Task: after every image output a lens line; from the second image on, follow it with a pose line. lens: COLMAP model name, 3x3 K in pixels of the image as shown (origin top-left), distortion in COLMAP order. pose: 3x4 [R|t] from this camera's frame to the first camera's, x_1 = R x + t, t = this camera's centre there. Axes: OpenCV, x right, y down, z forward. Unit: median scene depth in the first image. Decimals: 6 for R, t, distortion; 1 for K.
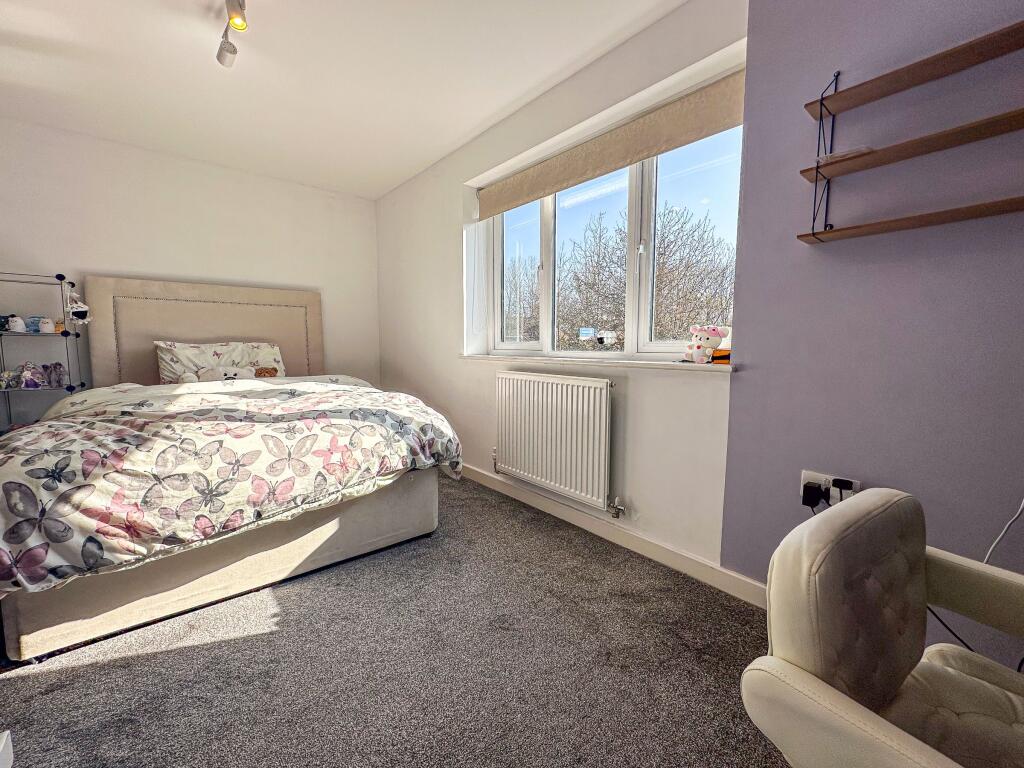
lens RADIAL K [[415.3, 0, 512.0], [0, 415.3, 384.0], [0, 0, 1]] dist [-0.004067, 0.000168]
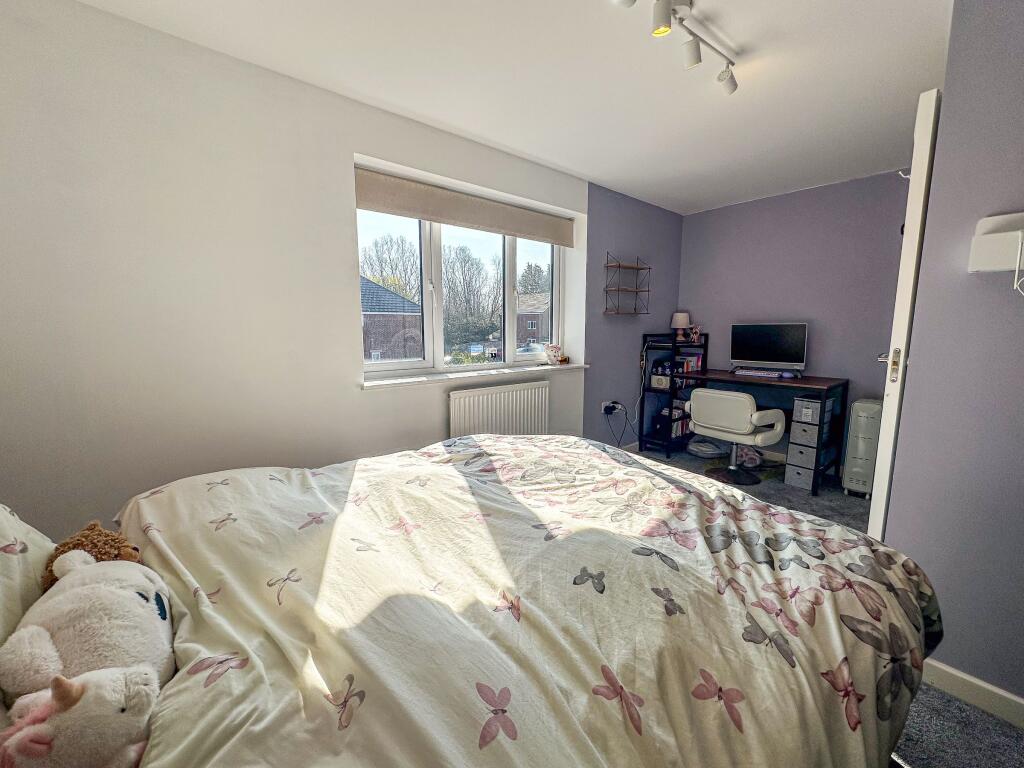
lens RADIAL K [[415.3, 0, 512.0], [0, 415.3, 384.0], [0, 0, 1]] dist [-0.004067, 0.000168]
pose [[-0.006253, -0.135150, 0.990805, -1.436802], [0.094806, 0.986282, 0.135131, -0.240926], [-0.995476, 0.094779, 0.006646, 1.217524]]
